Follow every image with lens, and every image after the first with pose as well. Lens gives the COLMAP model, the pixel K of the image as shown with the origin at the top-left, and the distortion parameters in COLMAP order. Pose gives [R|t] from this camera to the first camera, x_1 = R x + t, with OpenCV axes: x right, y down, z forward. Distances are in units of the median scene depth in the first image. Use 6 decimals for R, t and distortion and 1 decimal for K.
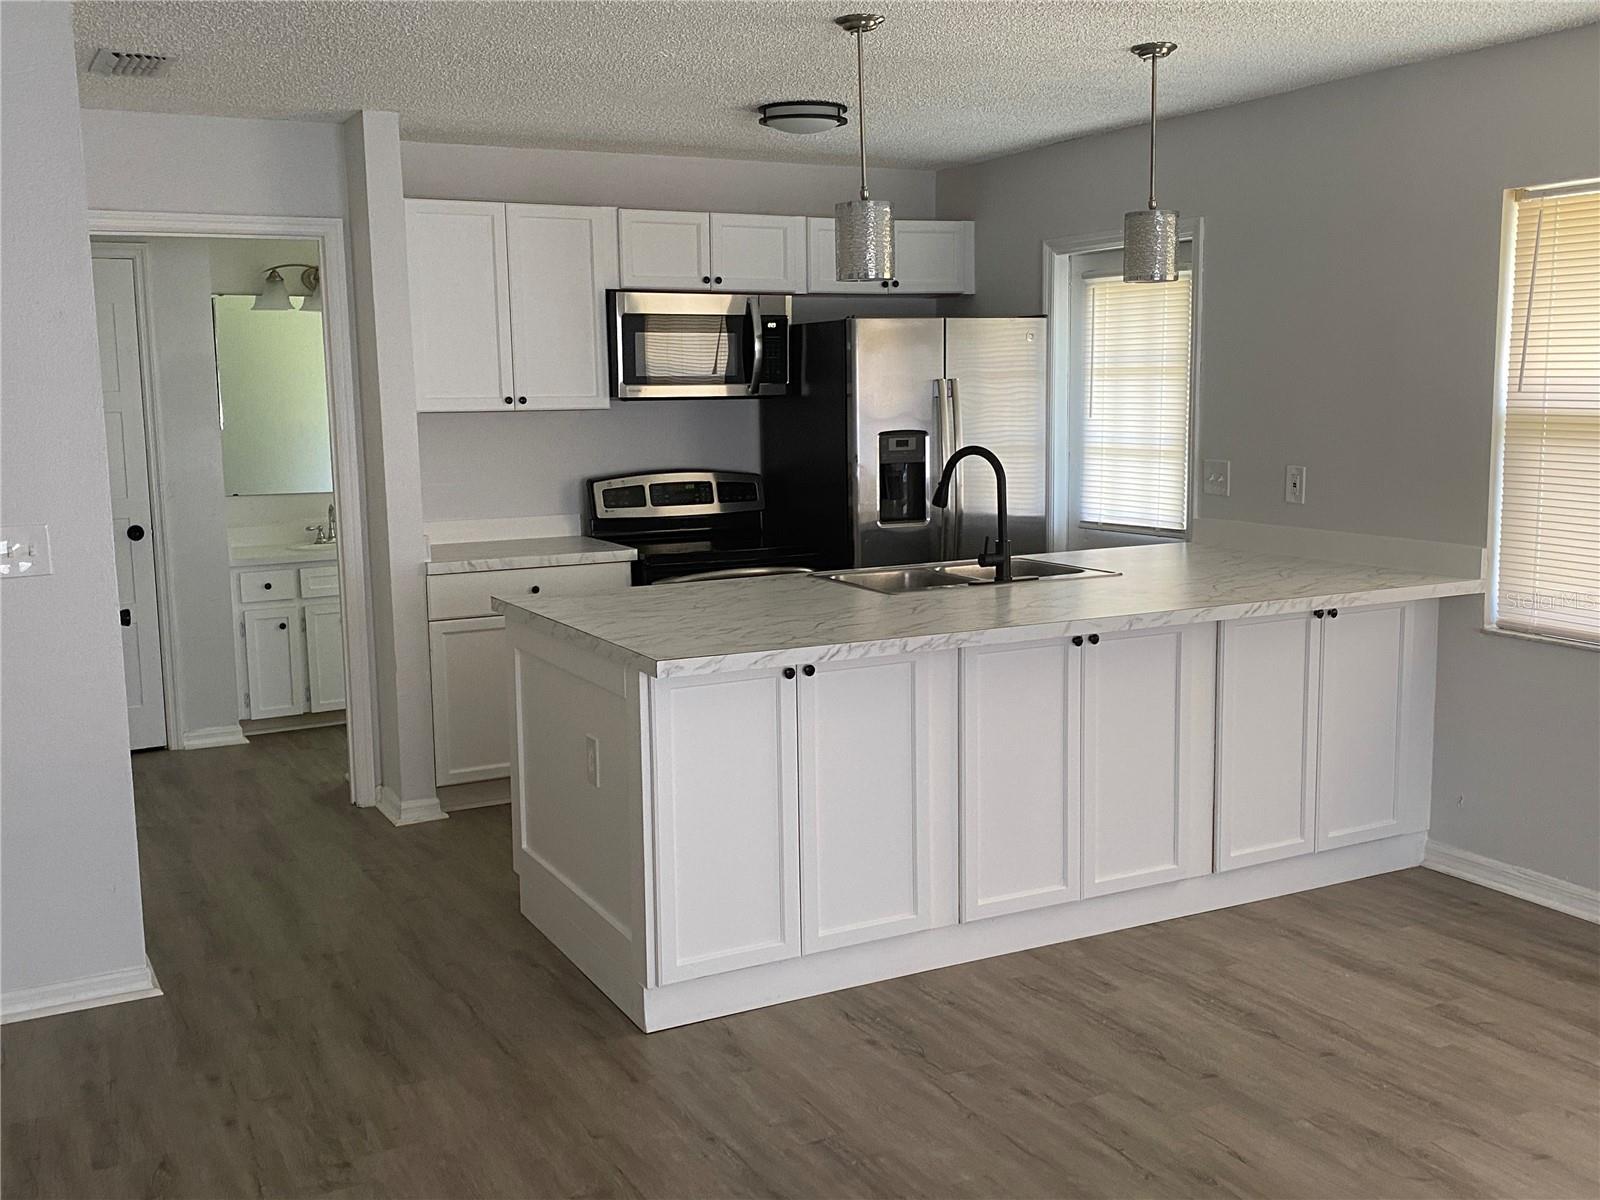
lens RADIAL K [[1569.9, 0, 800.0], [0, 1569.9, 600.0], [0, 0, 1]] dist [0.067189, -0.140243]
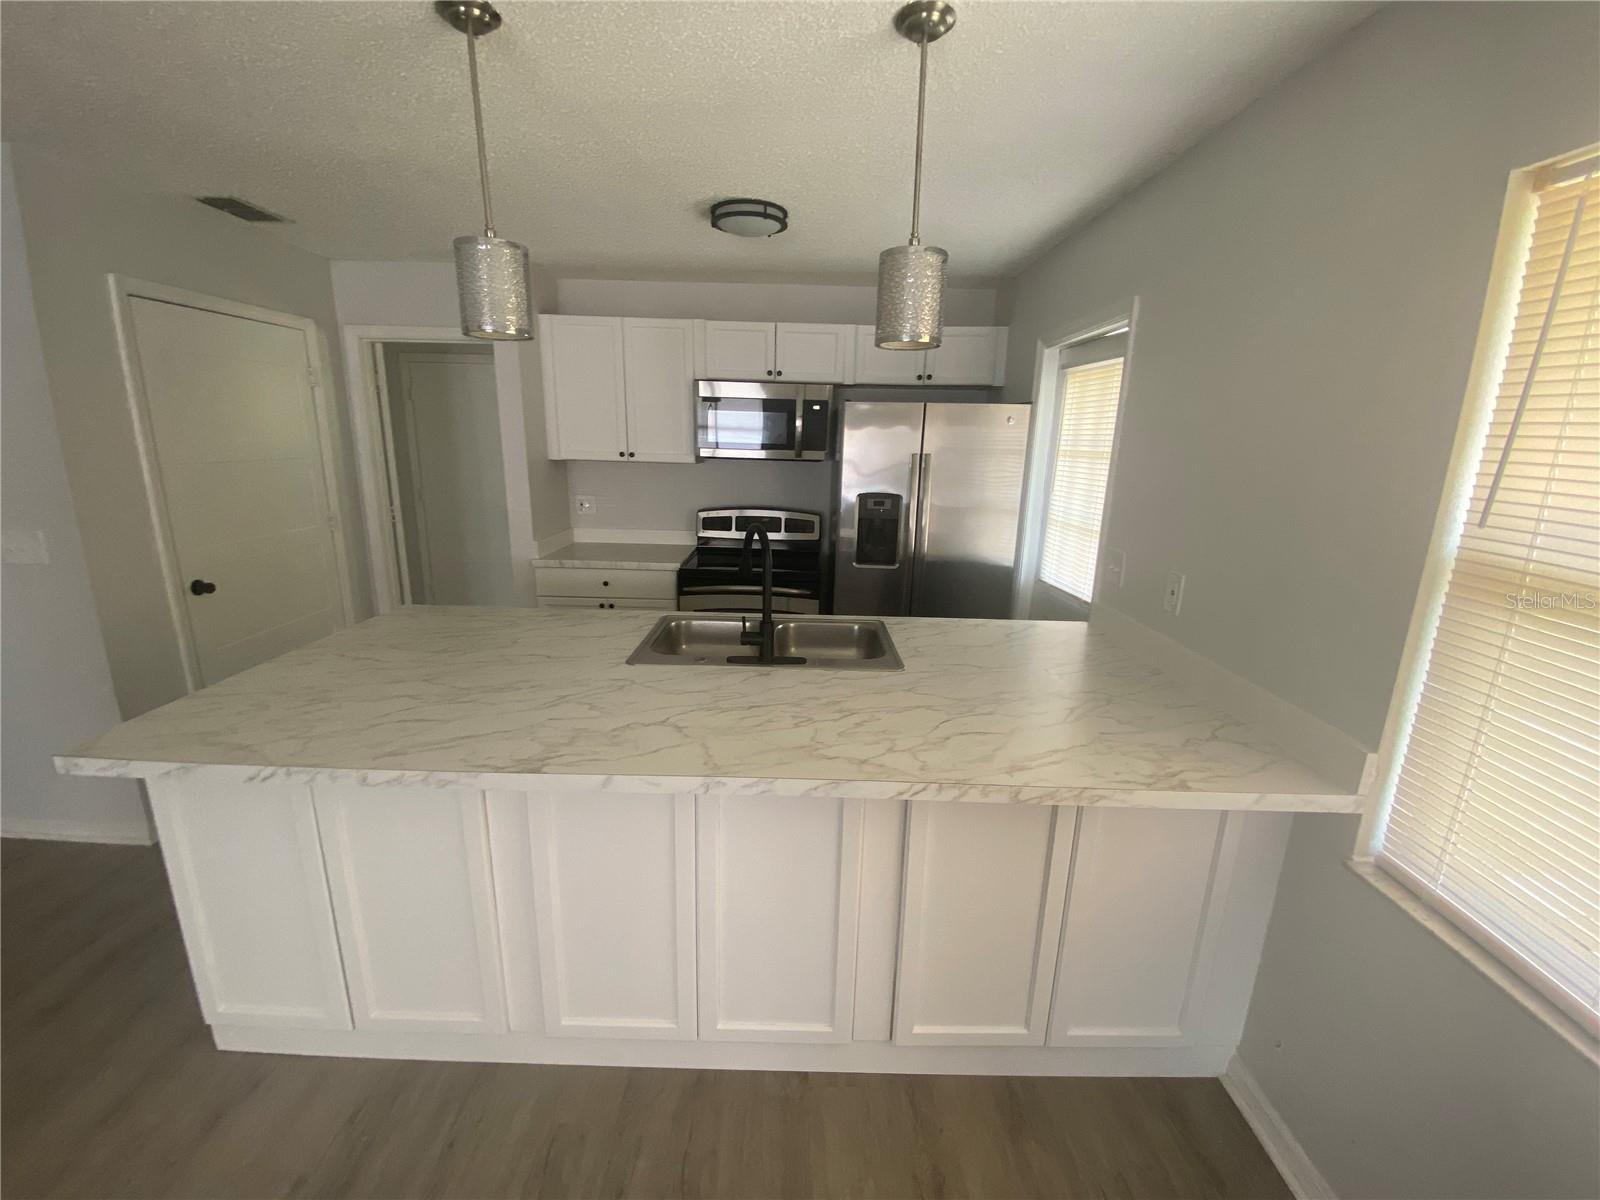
lens RADIAL K [[657.4, 0, 795.7], [0, 657.4, 595.7], [0, 0, 1]] dist [0.041557, -0.026487]
pose [[0.878512, 0.145557, -0.455005, 0.262623], [-0.102937, 0.987755, 0.117237, -0.082445], [0.466498, -0.056158, 0.882738, 0.499848]]
